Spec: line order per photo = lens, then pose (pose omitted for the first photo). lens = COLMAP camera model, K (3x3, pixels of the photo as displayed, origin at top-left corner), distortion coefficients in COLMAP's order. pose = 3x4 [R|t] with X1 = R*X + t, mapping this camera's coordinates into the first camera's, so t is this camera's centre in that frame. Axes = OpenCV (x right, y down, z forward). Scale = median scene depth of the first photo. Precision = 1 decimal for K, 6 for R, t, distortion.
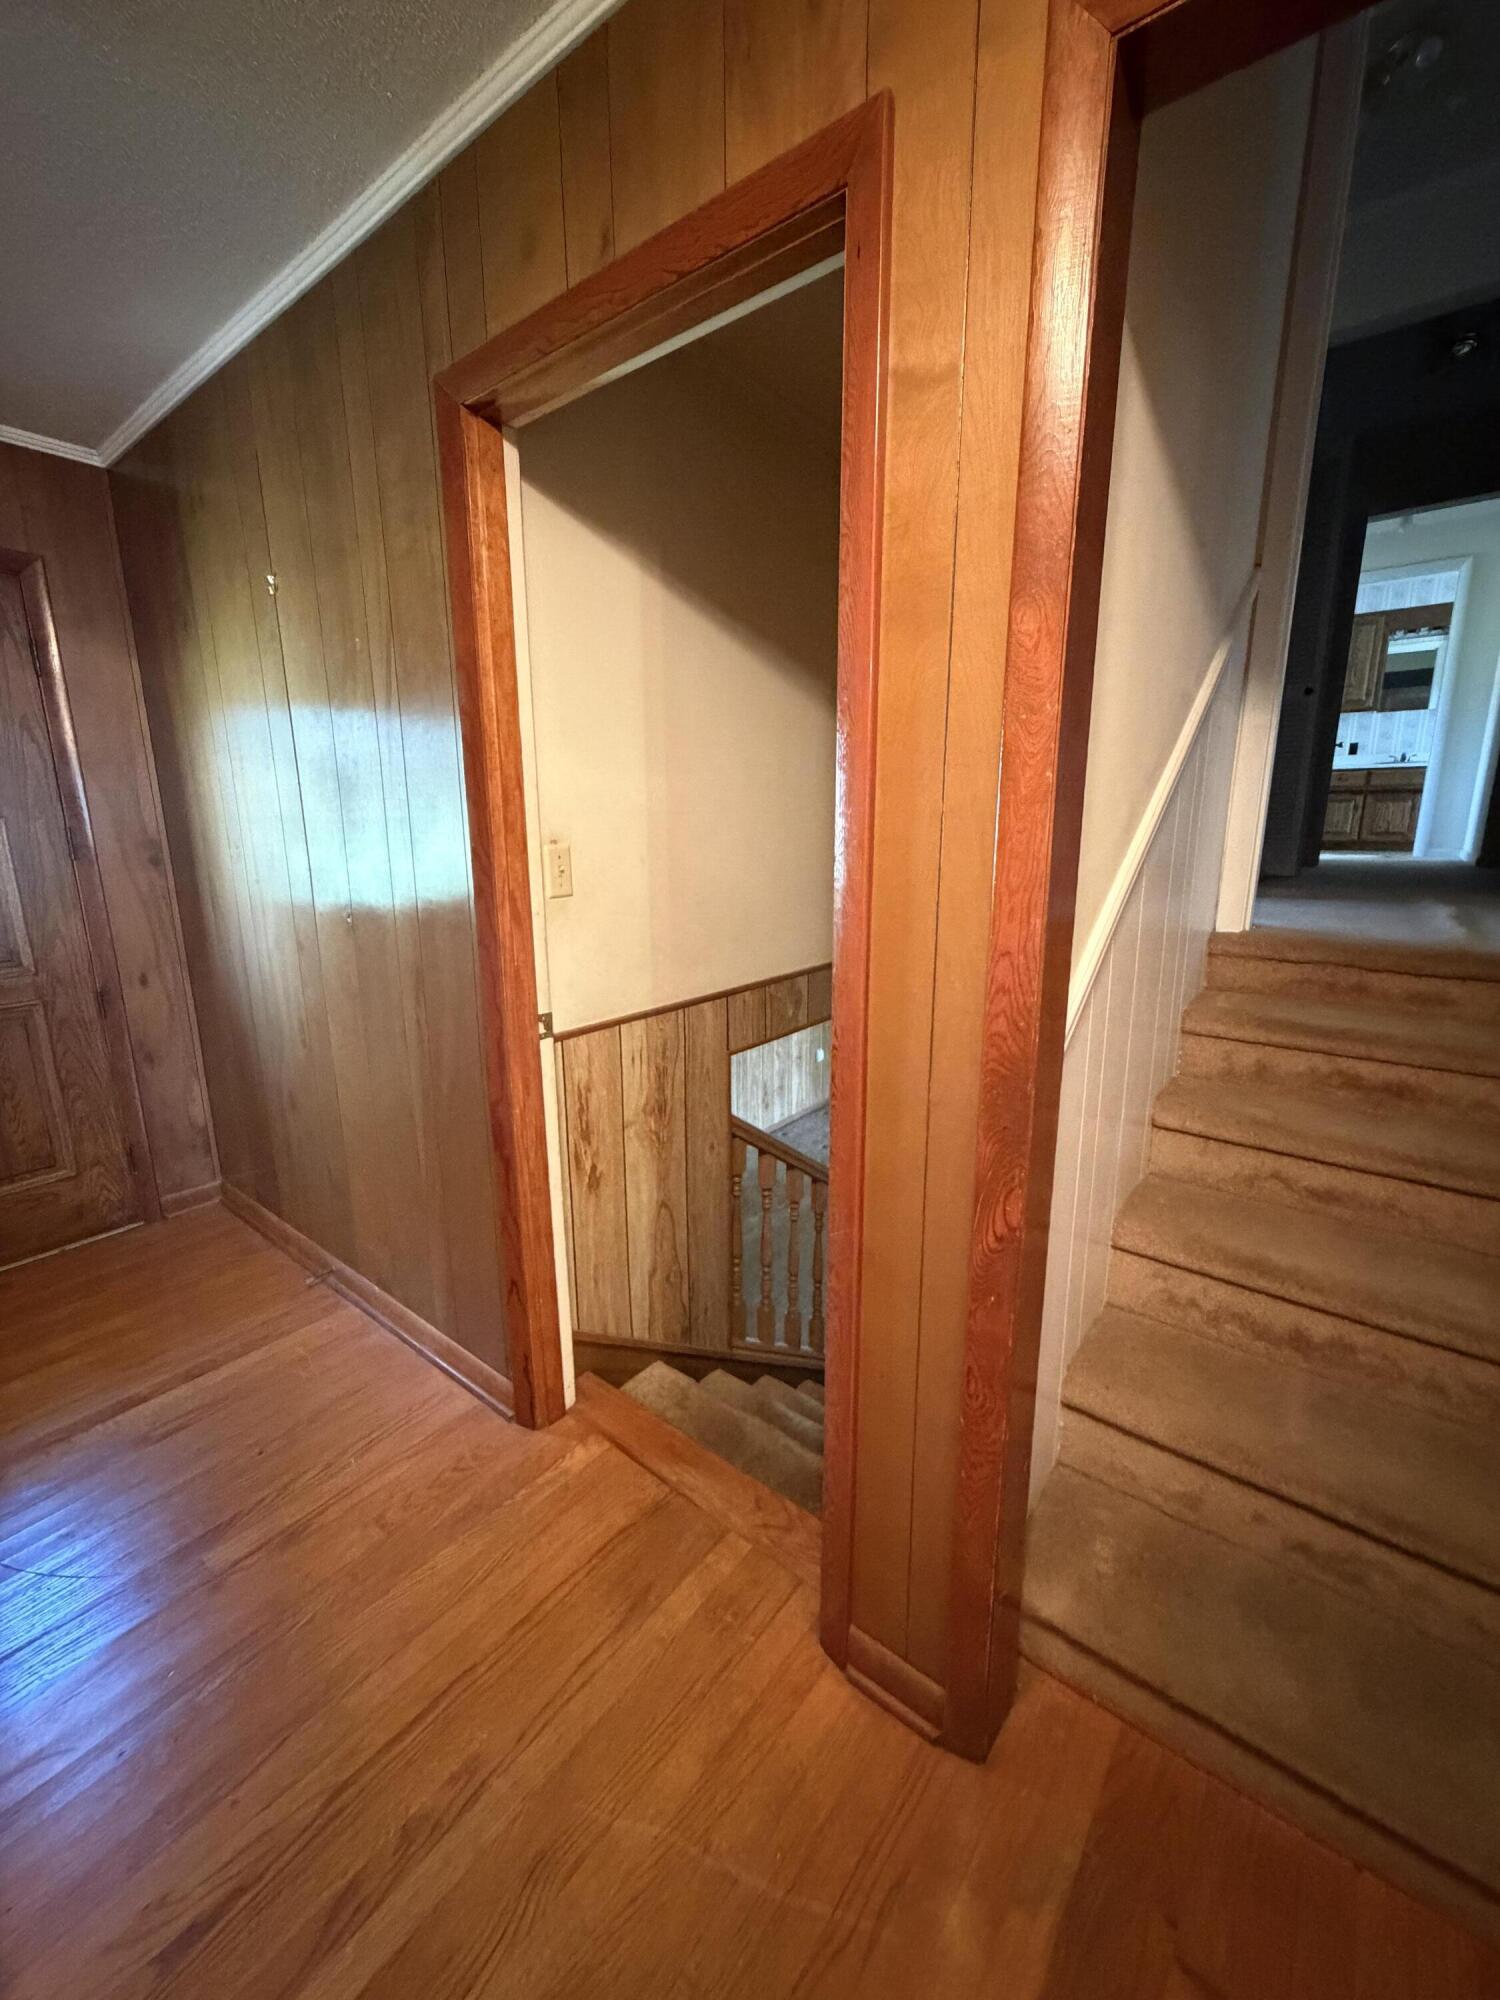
lens RADIAL K [[795.6, 0, 754.0], [0, 795.6, 991.0], [0, 0, 1]] dist [0.000929, -0.000020]
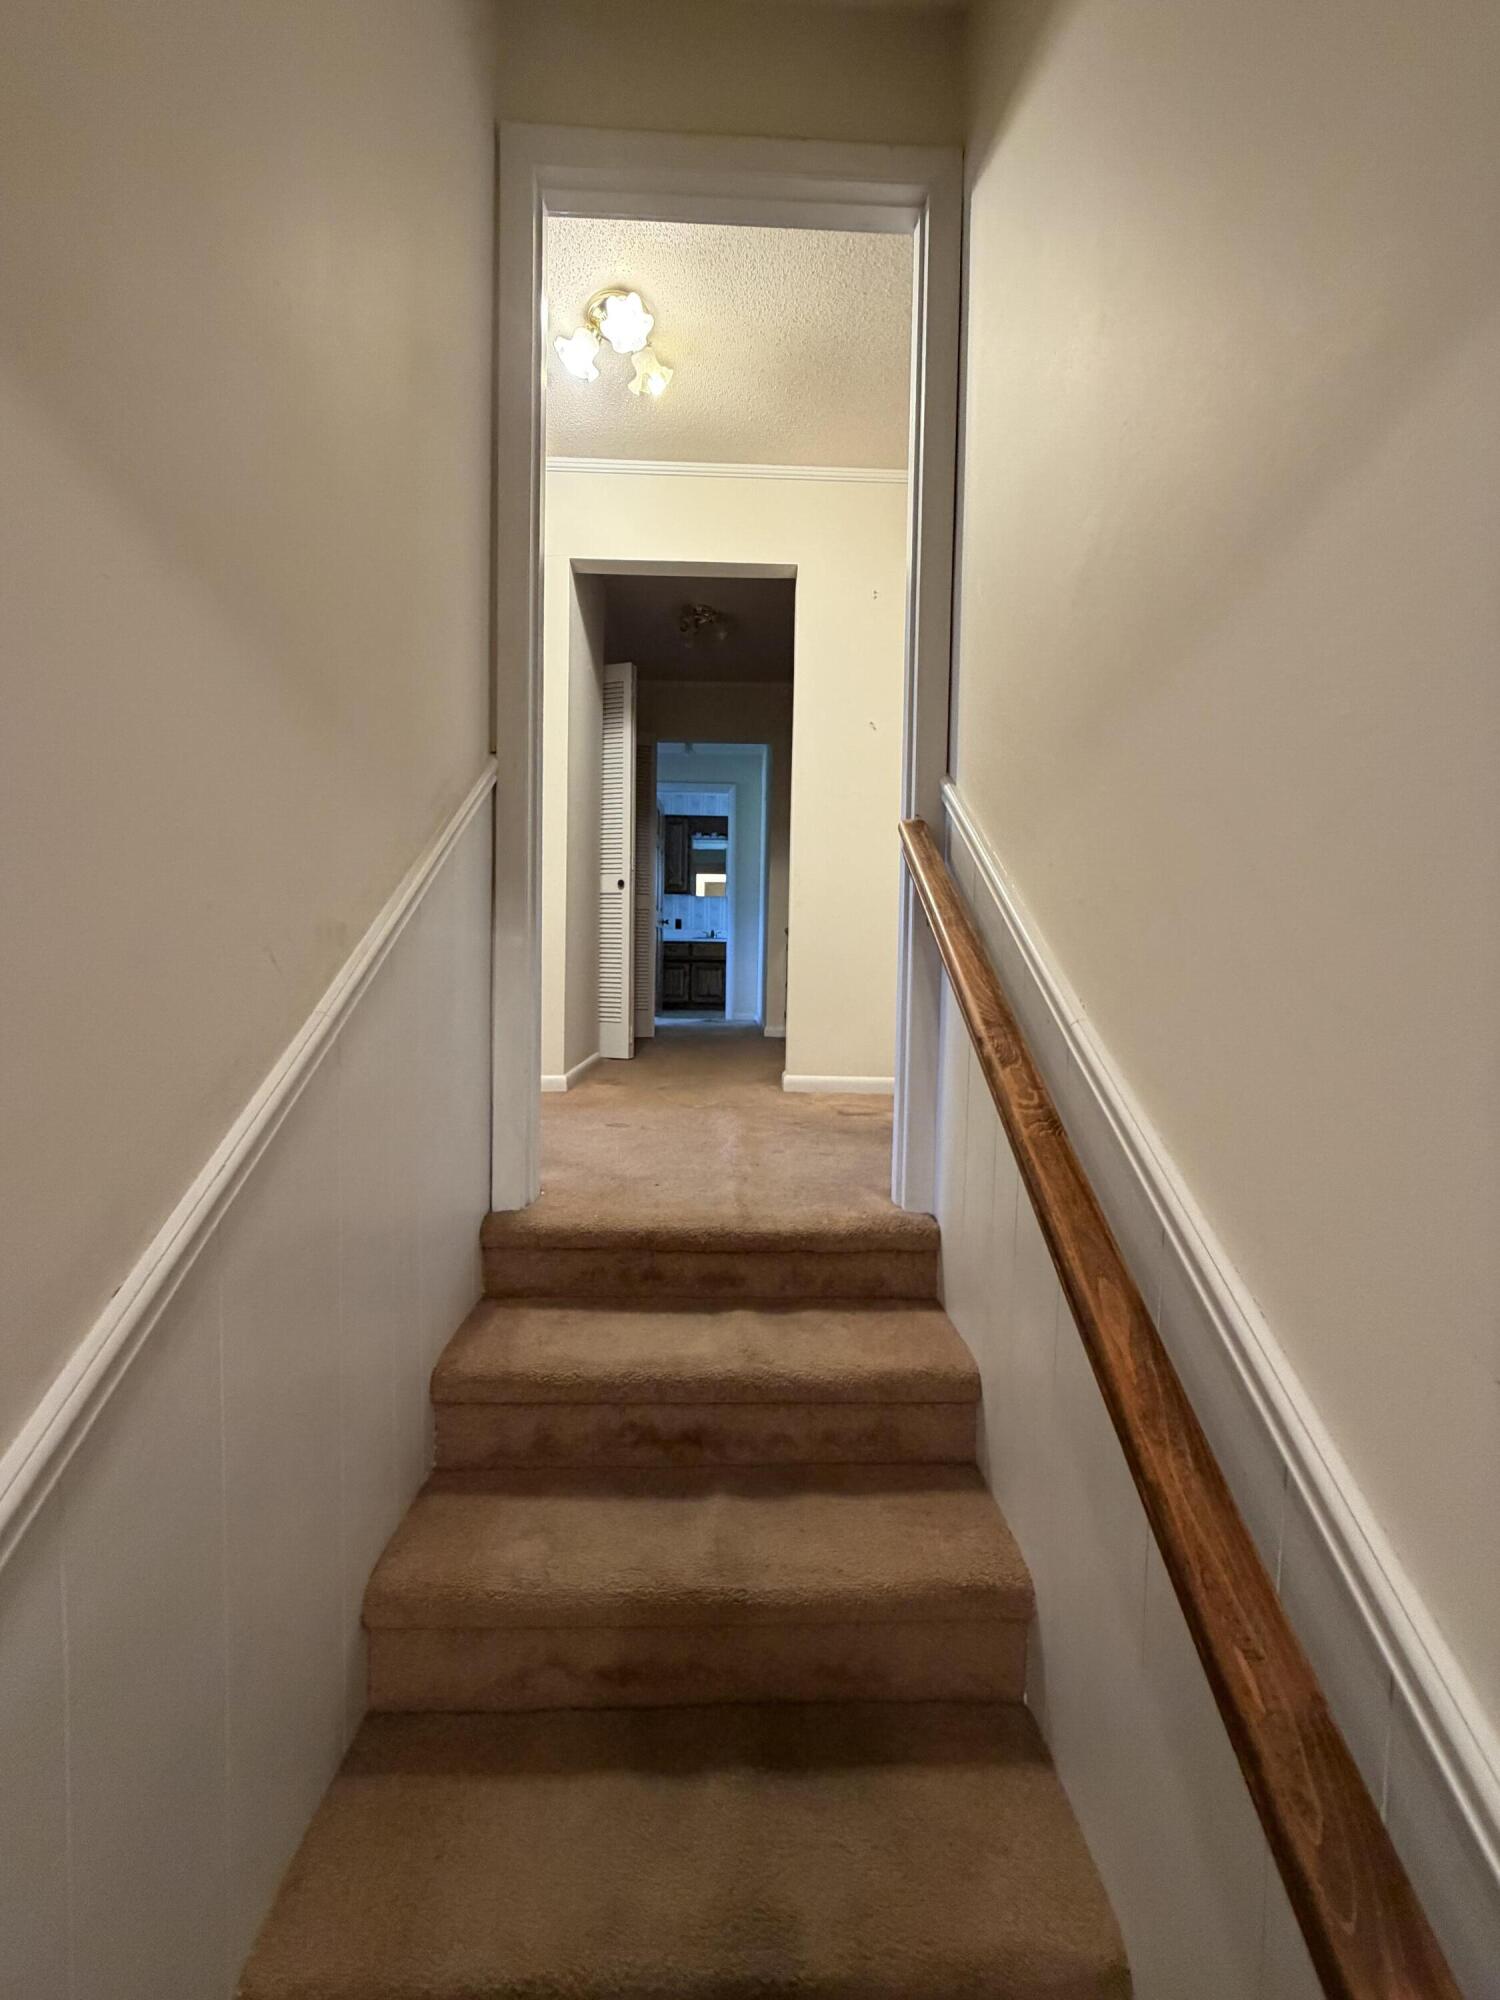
lens RADIAL K [[795.6, 0, 754.0], [0, 795.6, 991.0], [0, 0, 1]] dist [0.000929, -0.000020]
pose [[0.761394, -0.009969, 0.648212, 0.083884], [0.124223, 0.983597, -0.130785, -0.043572], [-0.636276, 0.180102, 0.750144, 0.073293]]
